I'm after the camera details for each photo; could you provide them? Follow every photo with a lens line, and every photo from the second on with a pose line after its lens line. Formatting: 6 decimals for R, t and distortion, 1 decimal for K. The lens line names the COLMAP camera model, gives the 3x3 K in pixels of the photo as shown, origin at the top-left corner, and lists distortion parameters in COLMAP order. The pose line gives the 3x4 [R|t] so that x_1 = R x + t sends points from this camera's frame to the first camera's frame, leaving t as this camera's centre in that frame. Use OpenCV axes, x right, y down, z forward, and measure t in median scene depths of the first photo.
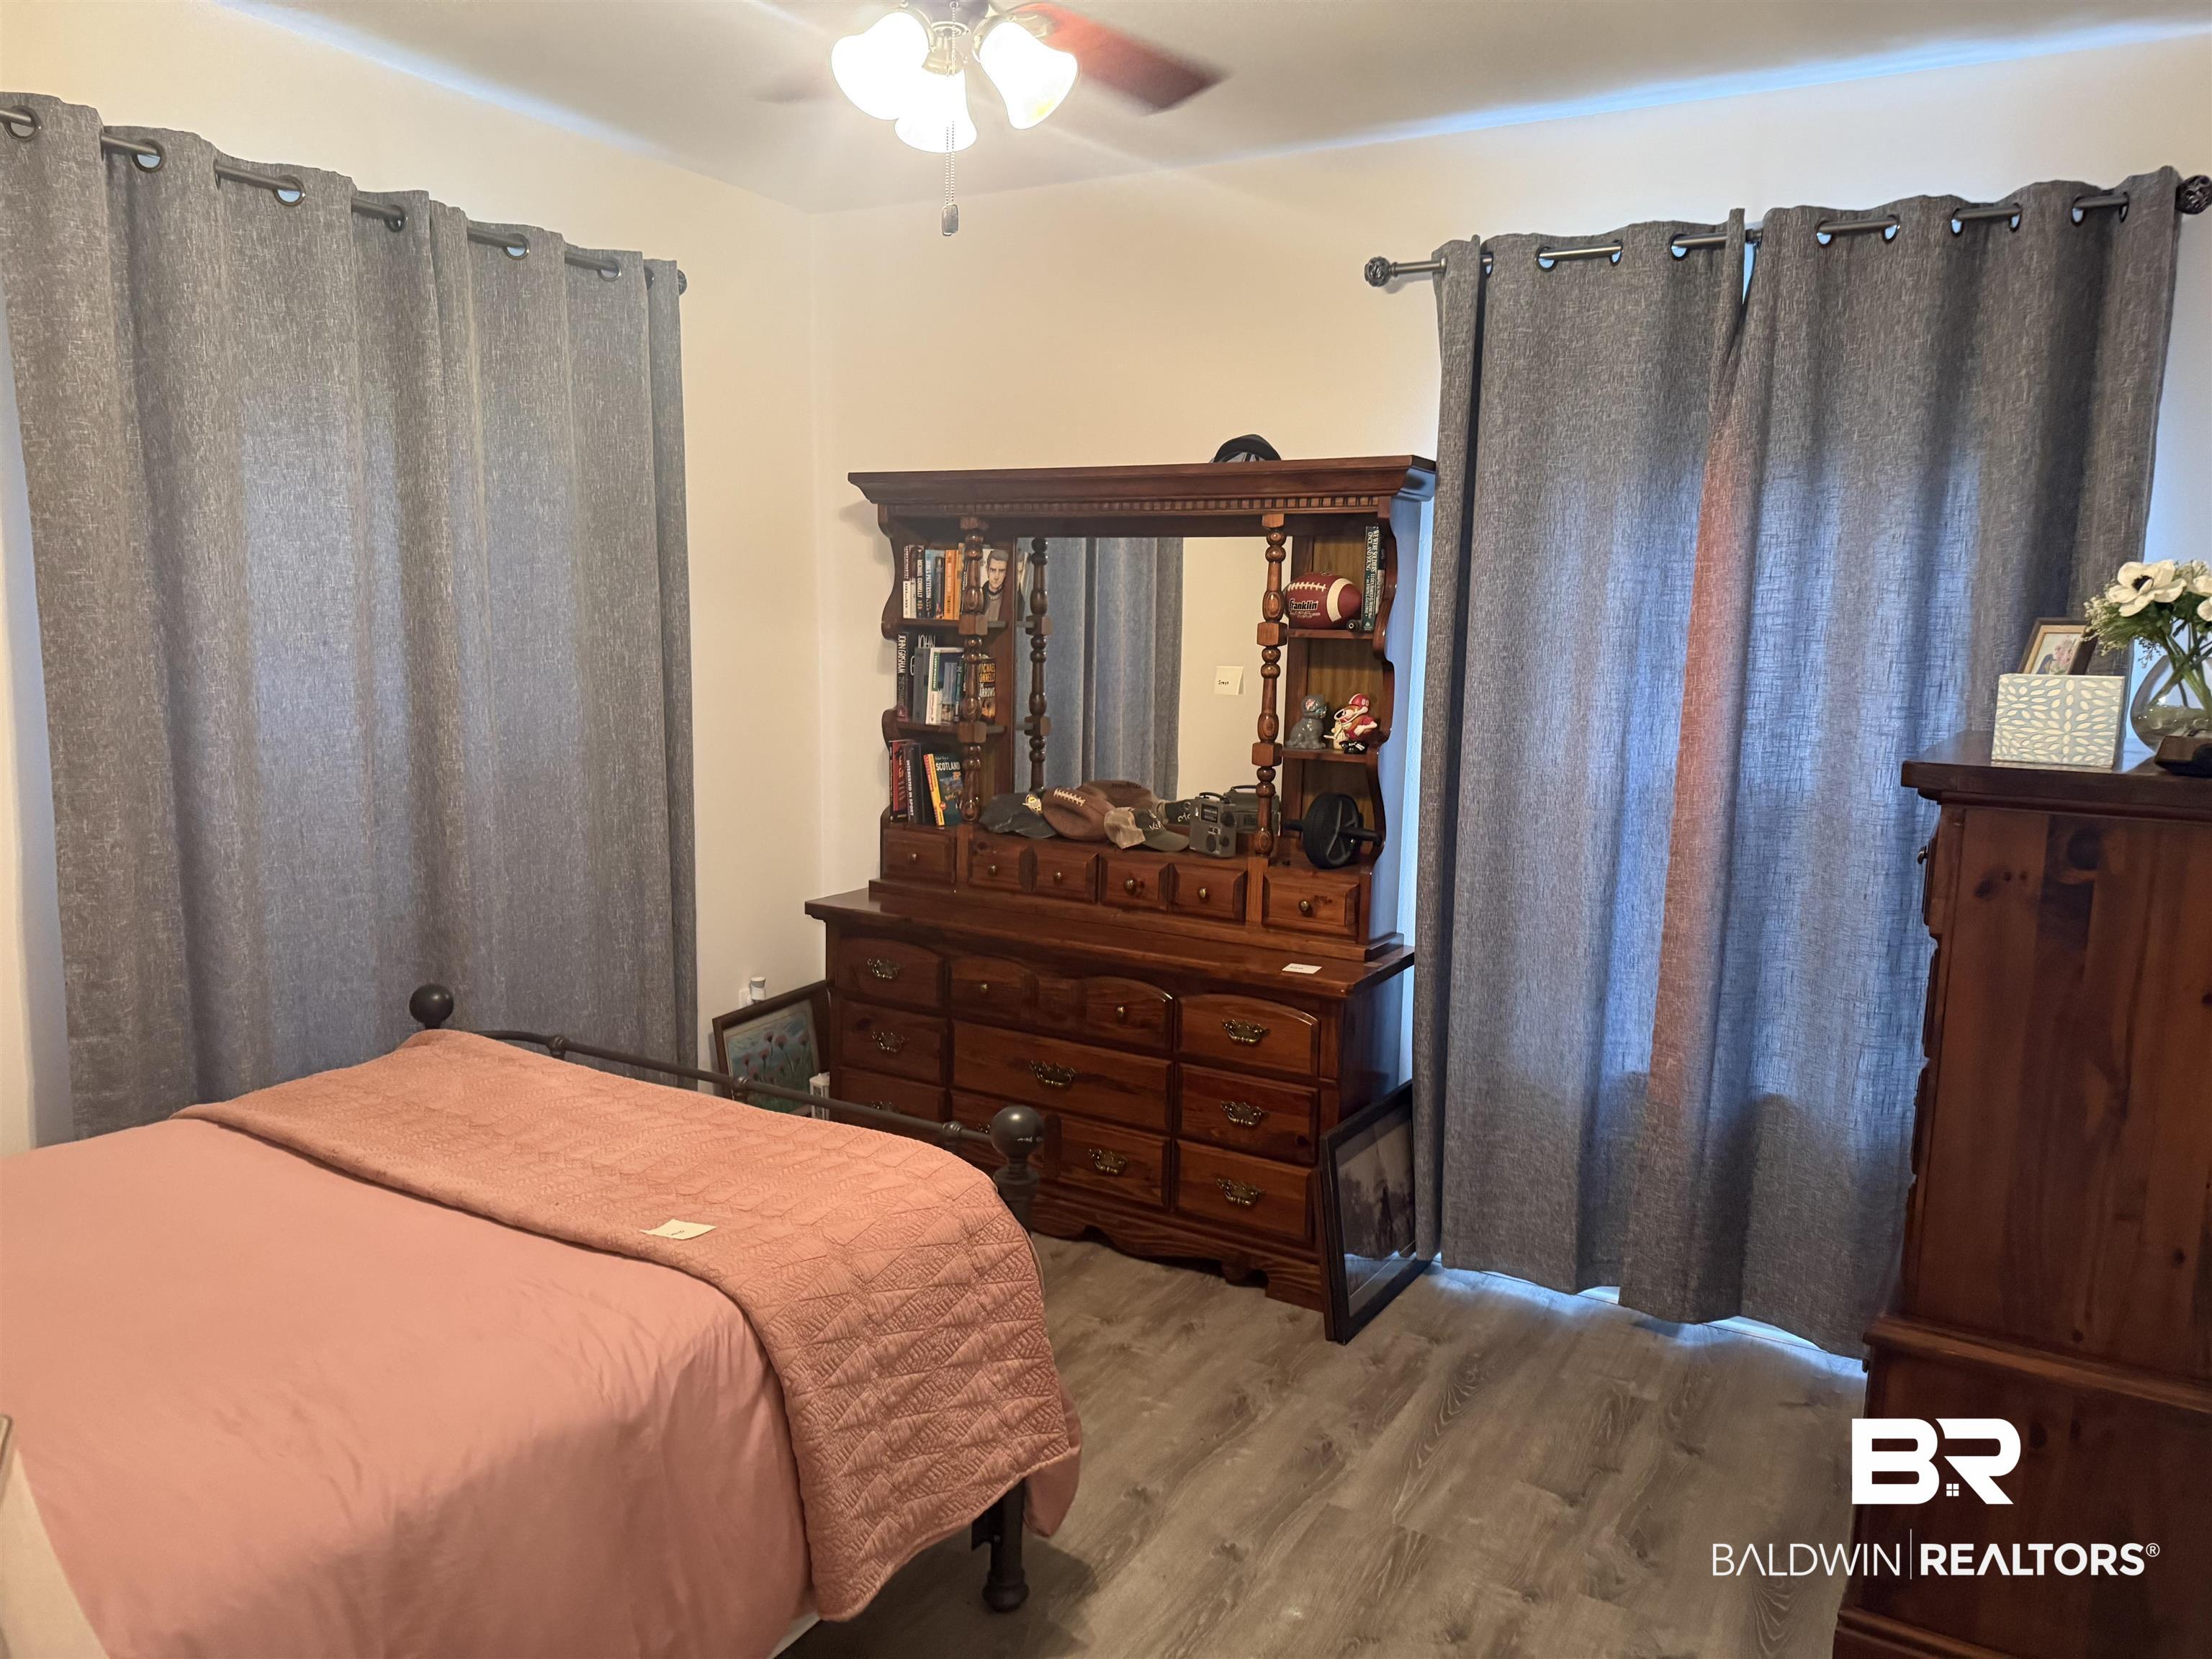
lens RADIAL K [[1554.4, 0, 1108.1], [0, 1554.4, 840.3], [0, 0, 1]] dist [0.092793, -0.138502]
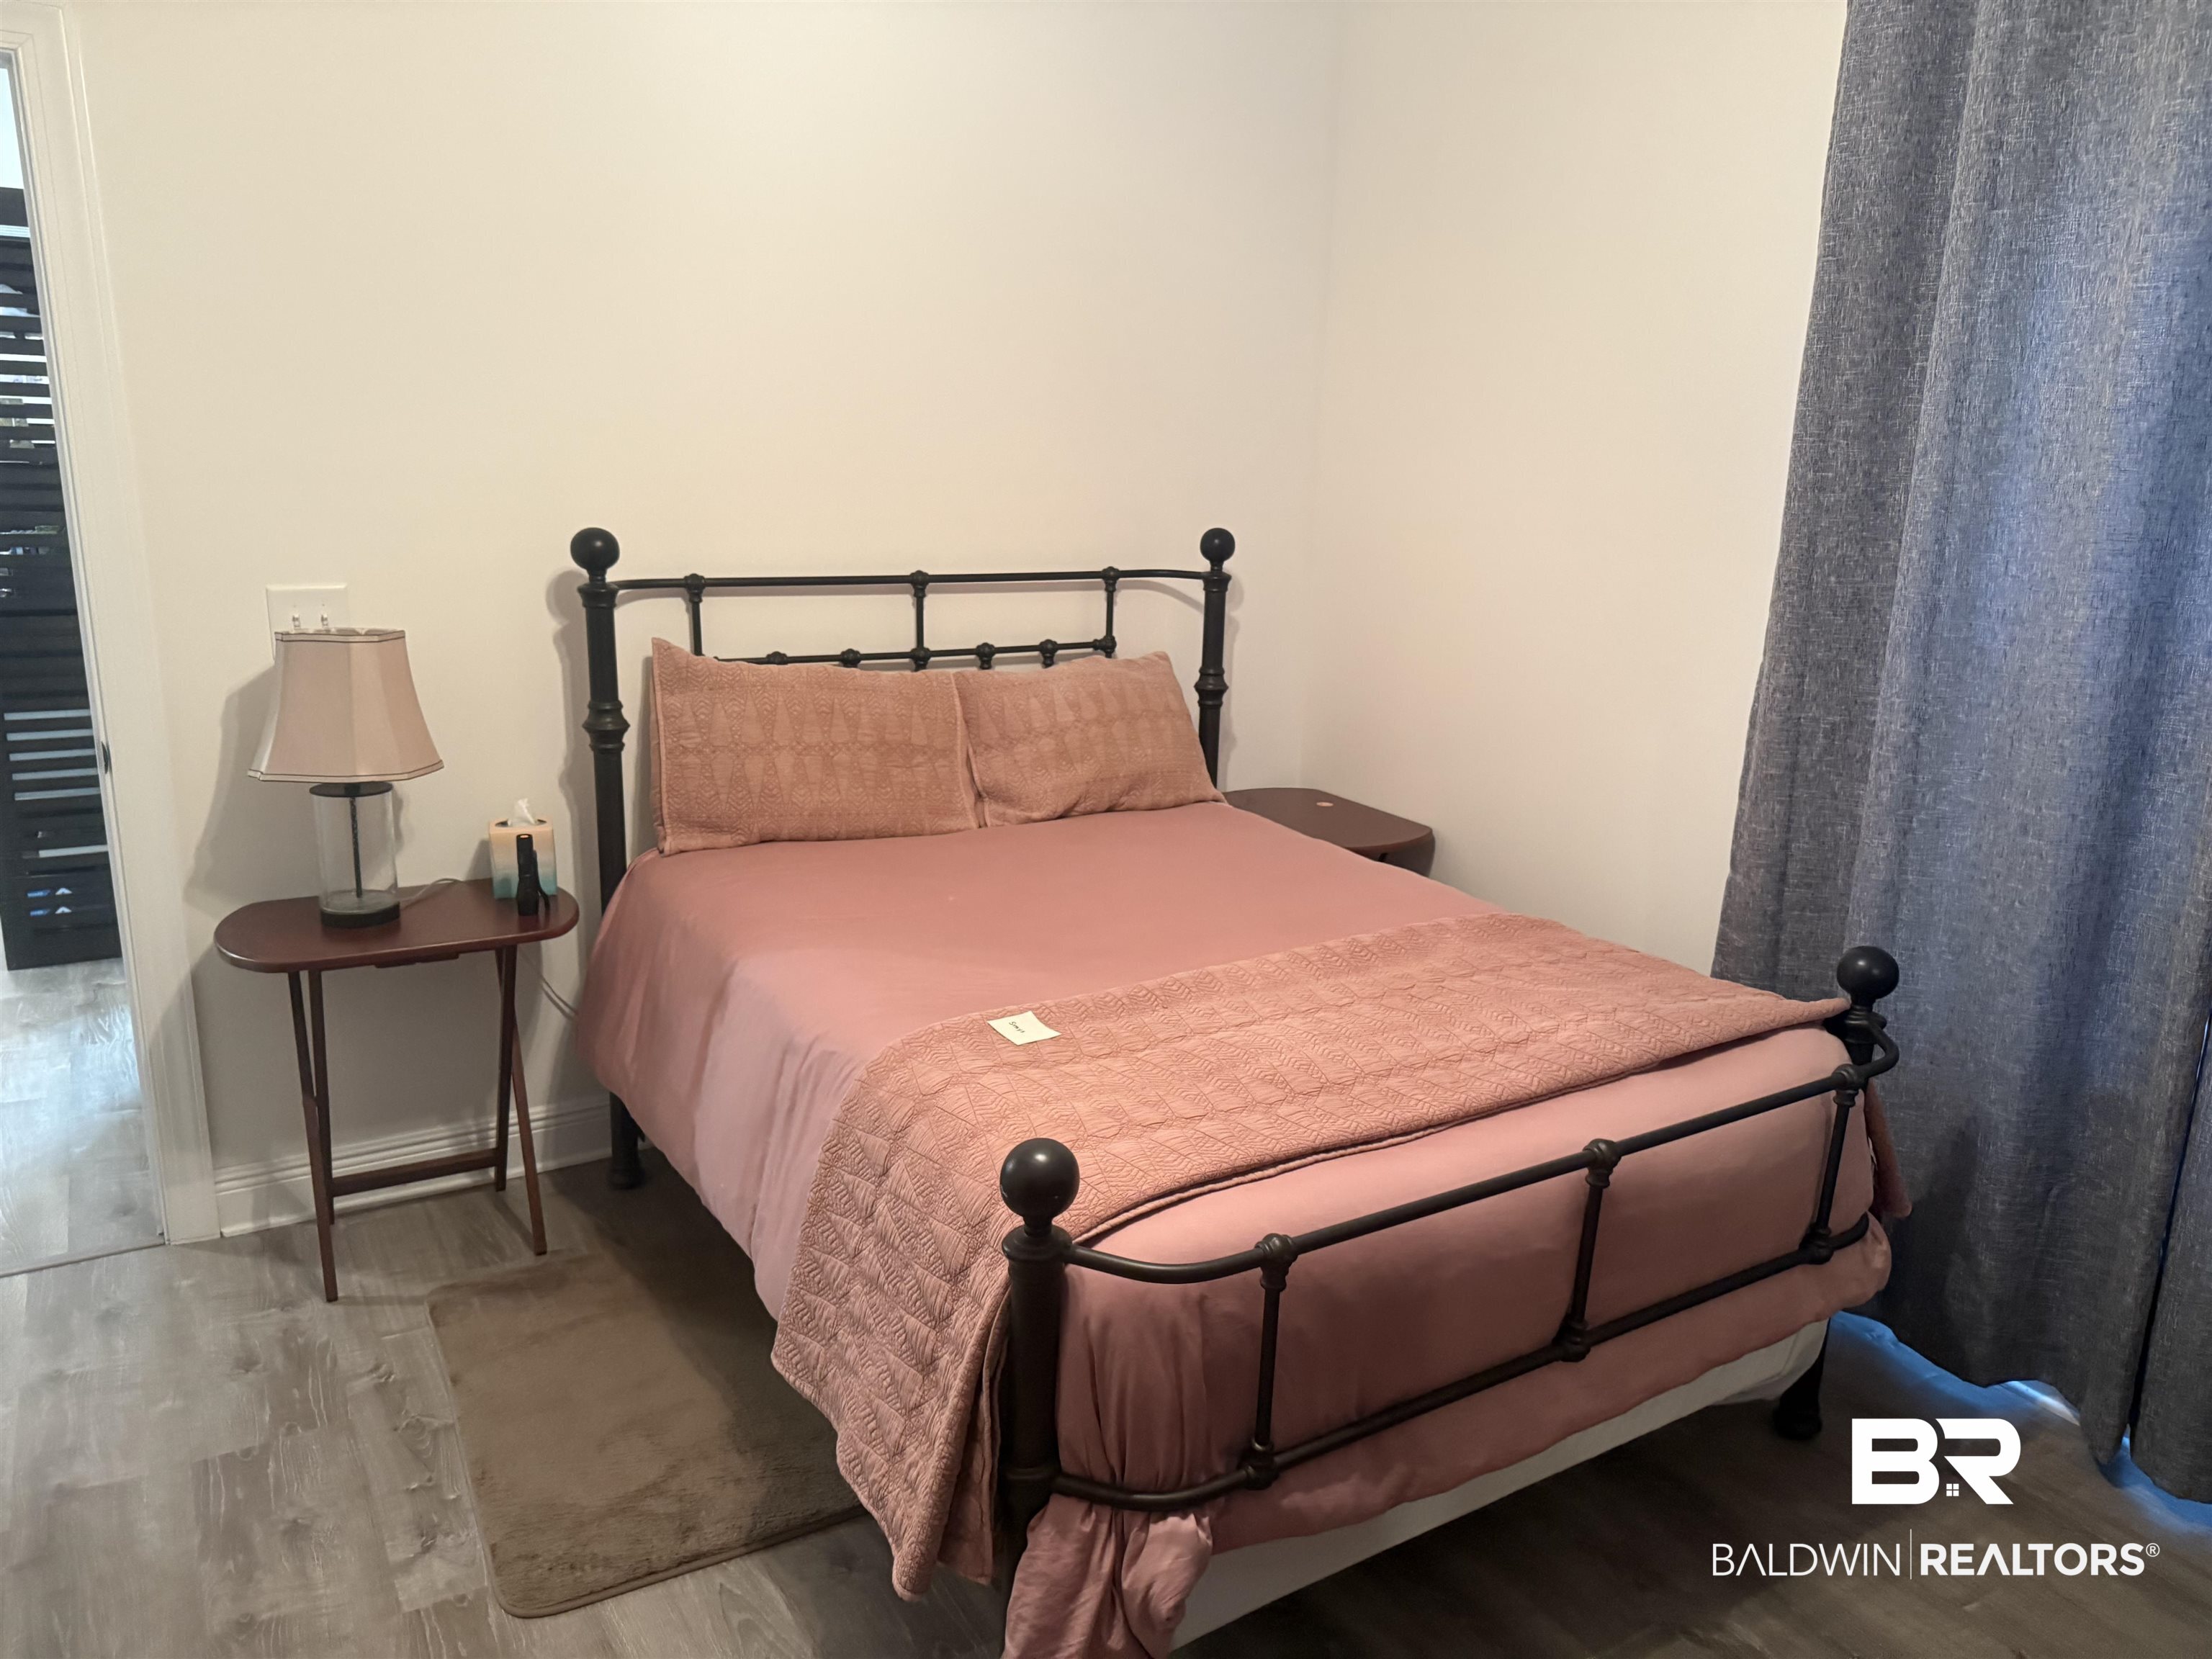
lens RADIAL K [[1554.4, 0, 1108.1], [0, 1554.4, 840.3], [0, 0, 1]] dist [0.092793, -0.138502]
pose [[-0.454346, 0.198470, -0.868435, 0.426621], [-0.168284, 0.938191, 0.302454, -0.138539], [0.874786, 0.283562, -0.392864, 1.107853]]
